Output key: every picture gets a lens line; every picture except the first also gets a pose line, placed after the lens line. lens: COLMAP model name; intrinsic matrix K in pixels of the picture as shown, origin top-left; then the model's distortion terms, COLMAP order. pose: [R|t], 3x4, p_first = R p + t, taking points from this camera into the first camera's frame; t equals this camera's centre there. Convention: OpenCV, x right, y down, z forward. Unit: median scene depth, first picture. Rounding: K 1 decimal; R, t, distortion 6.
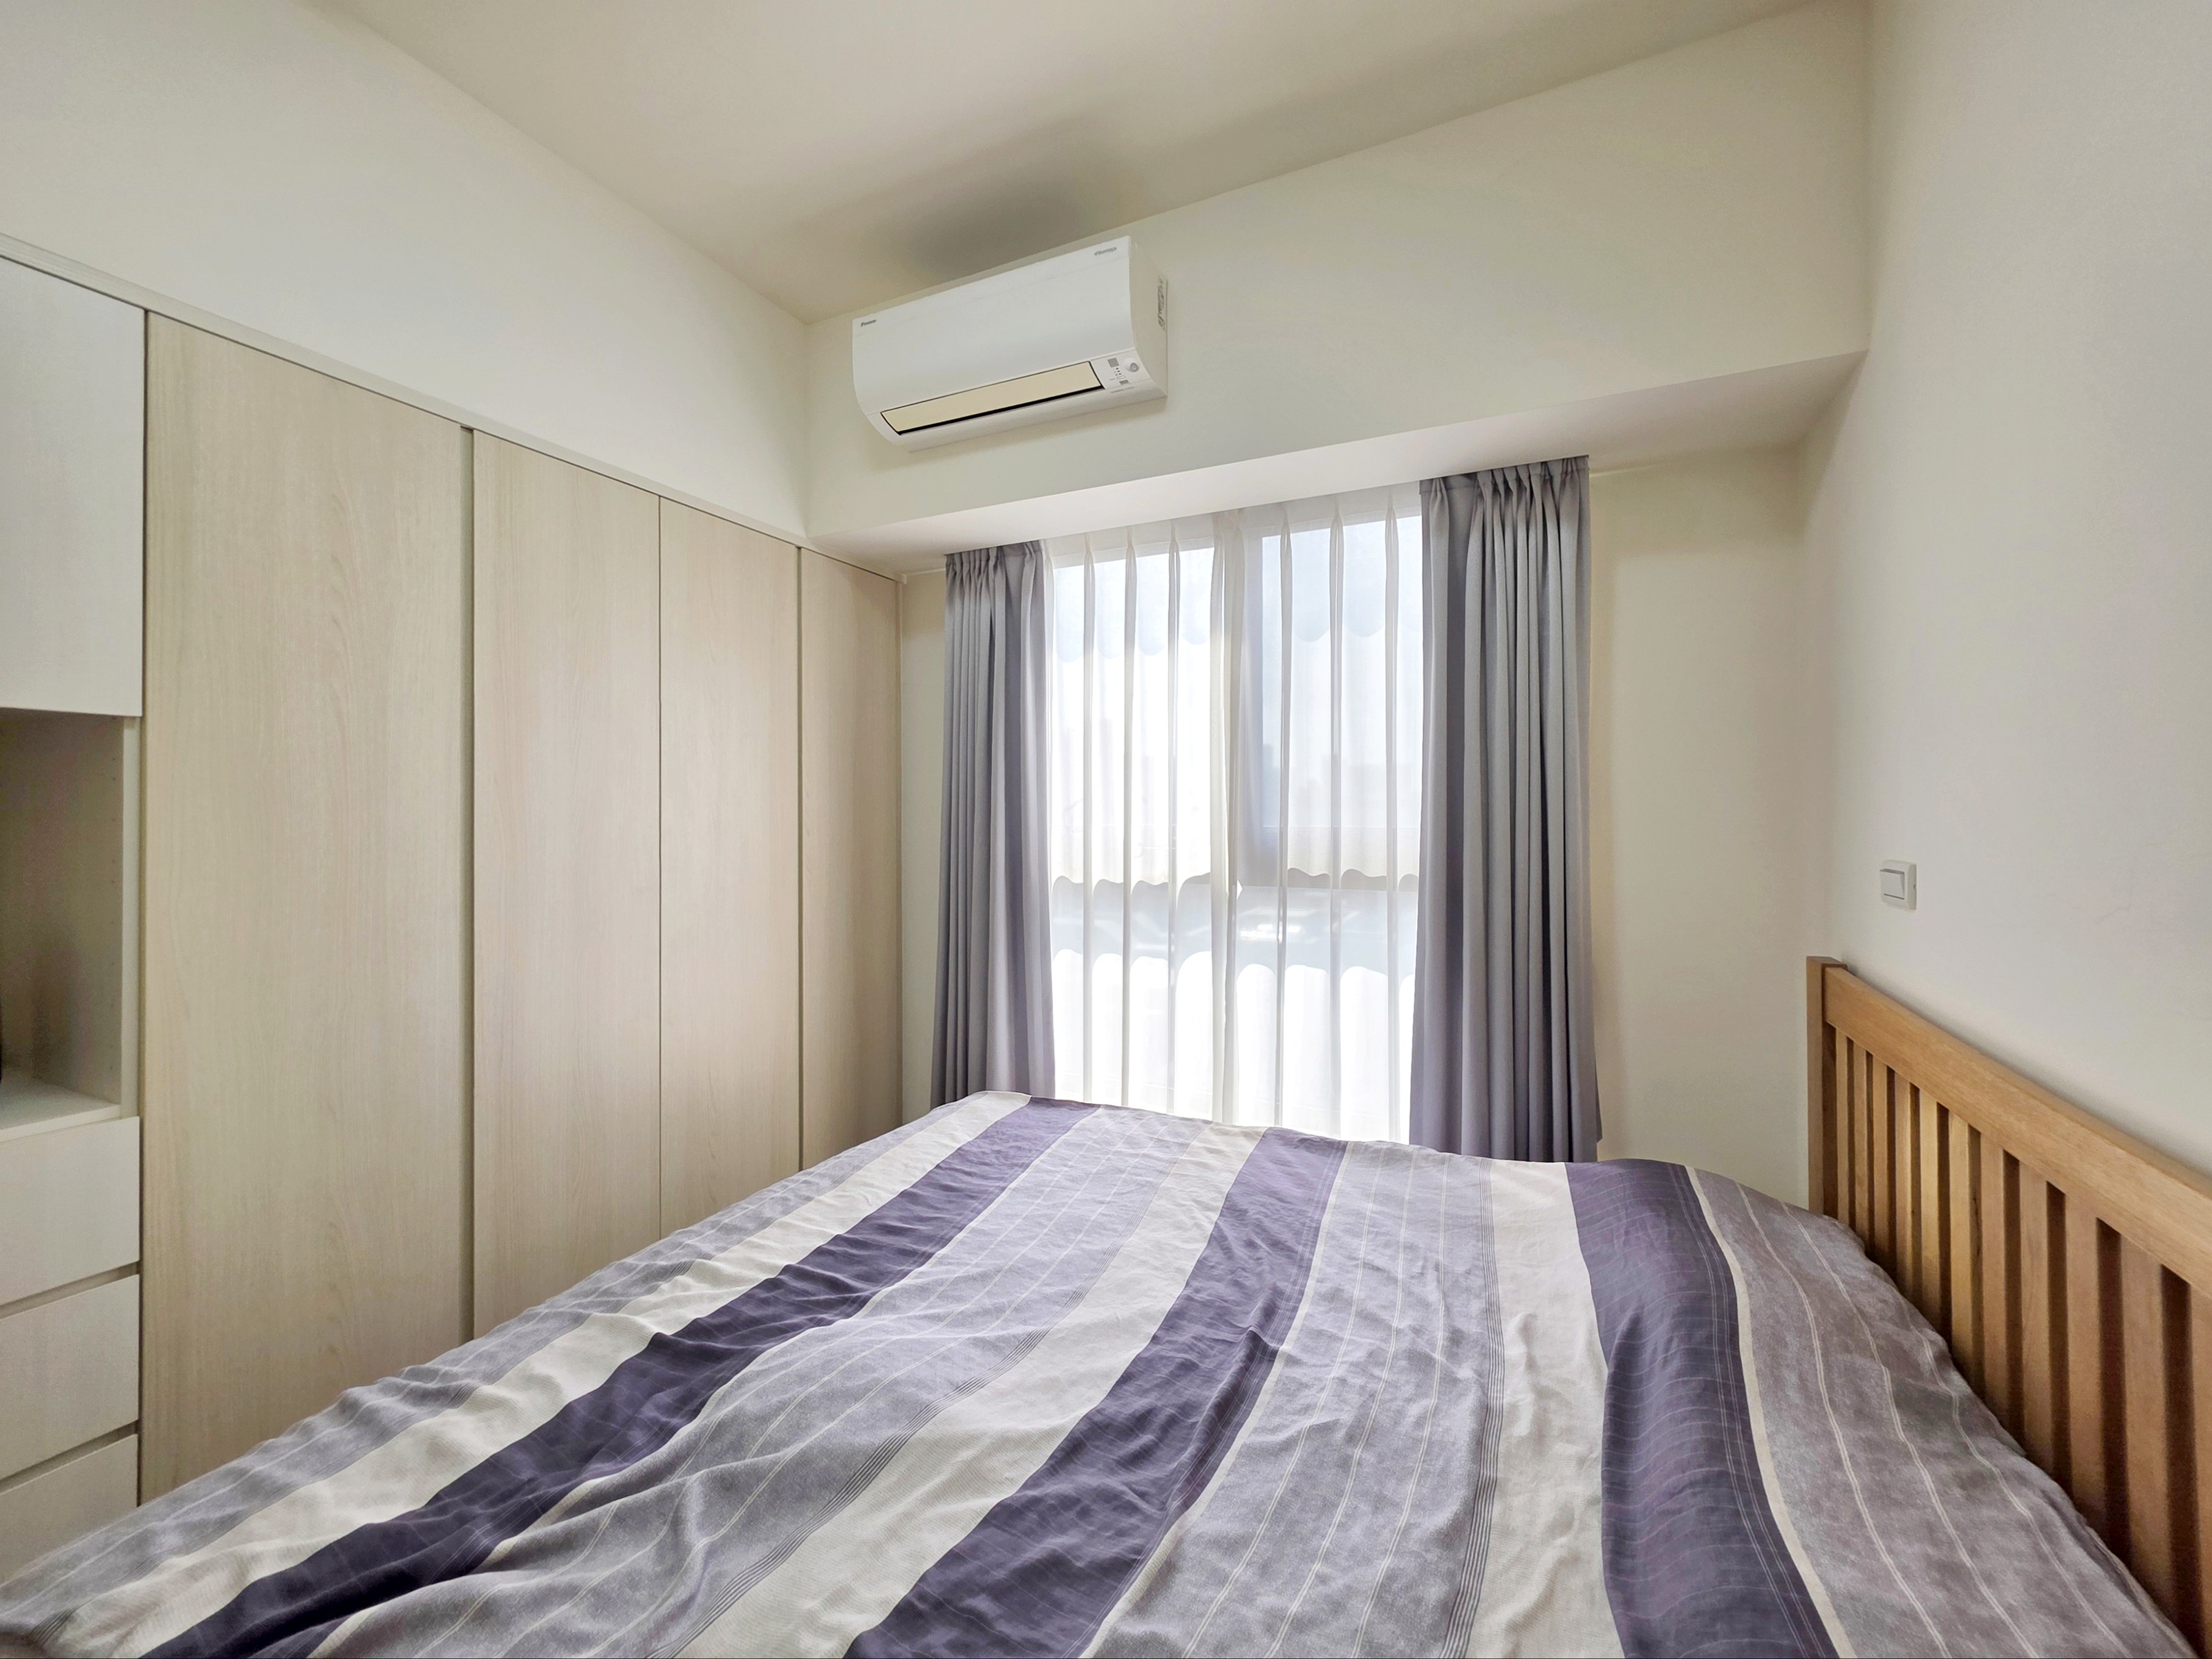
lens RADIAL K [[885.6, 0, 1102.9], [0, 885.6, 812.2], [0, 0, 1]] dist [0.004517, -0.000824]
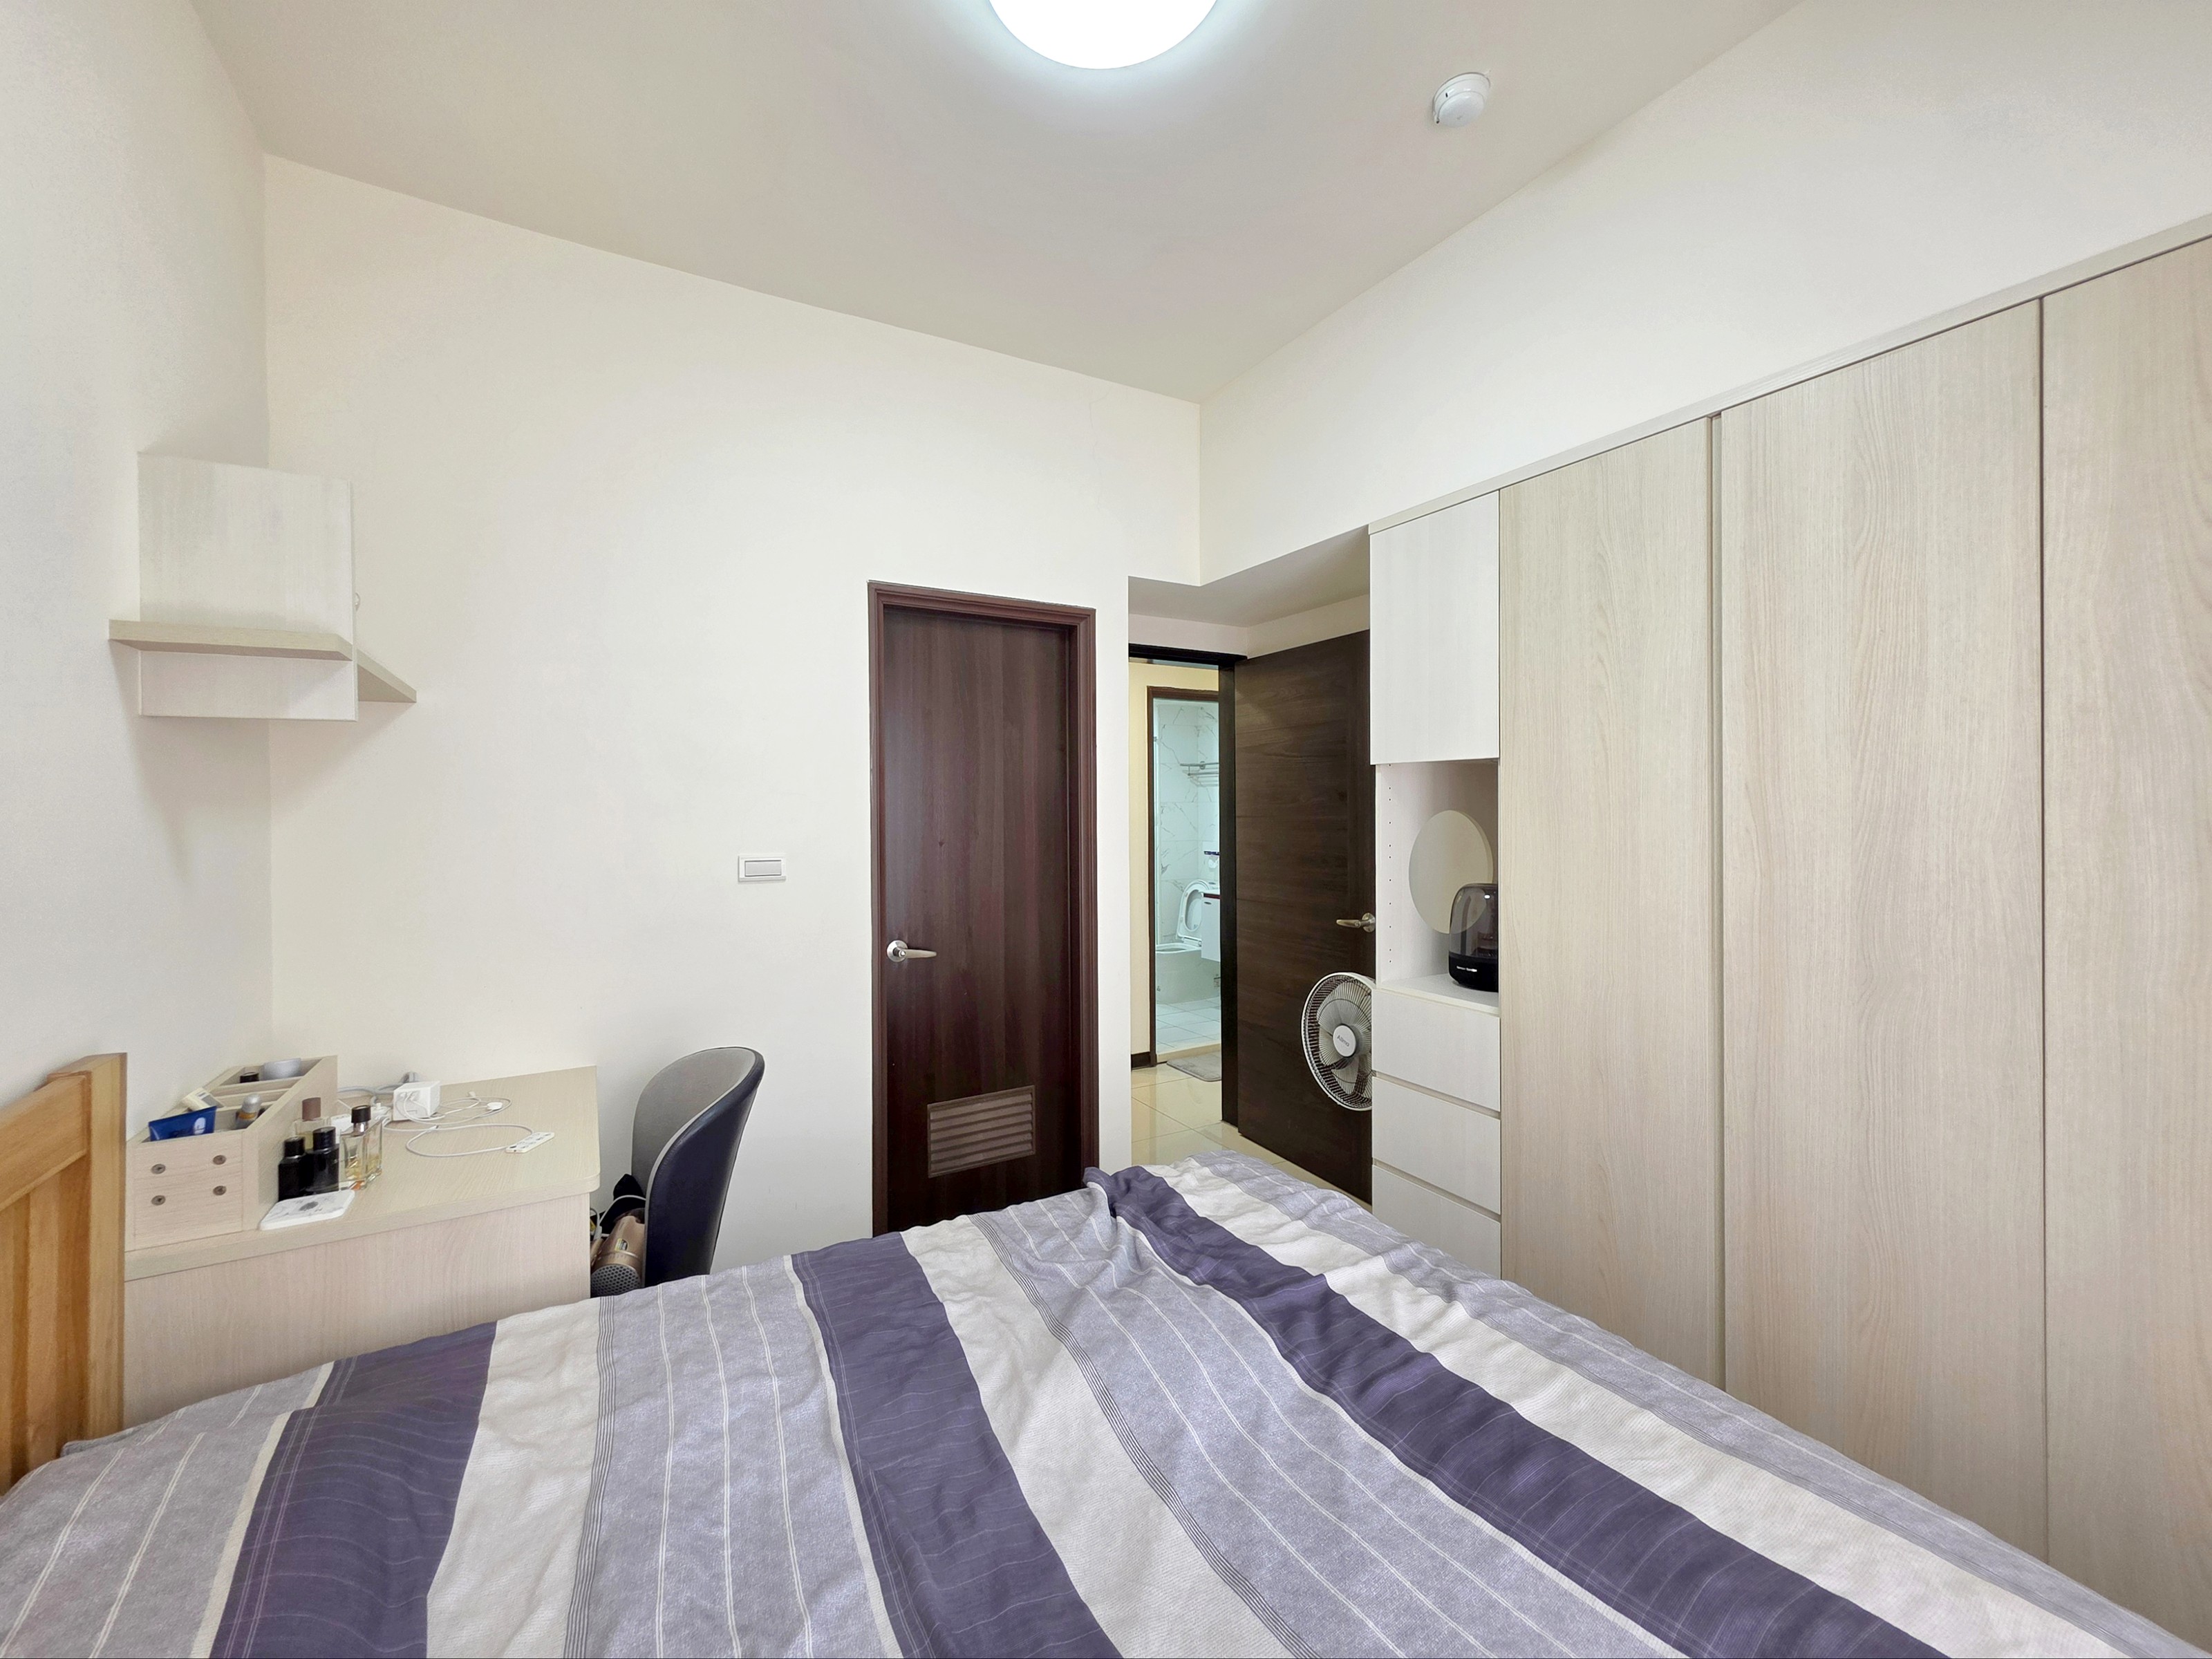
lens RADIAL K [[885.6, 0, 1099.4], [0, 885.6, 816.2], [0, 0, 1]] dist [0.004517, -0.000824]
pose [[-0.561474, 0.012100, -0.827406, 0.595655], [0.006003, 0.999926, 0.010549, -0.028196], [0.827473, 0.000956, -0.561505, 1.353811]]
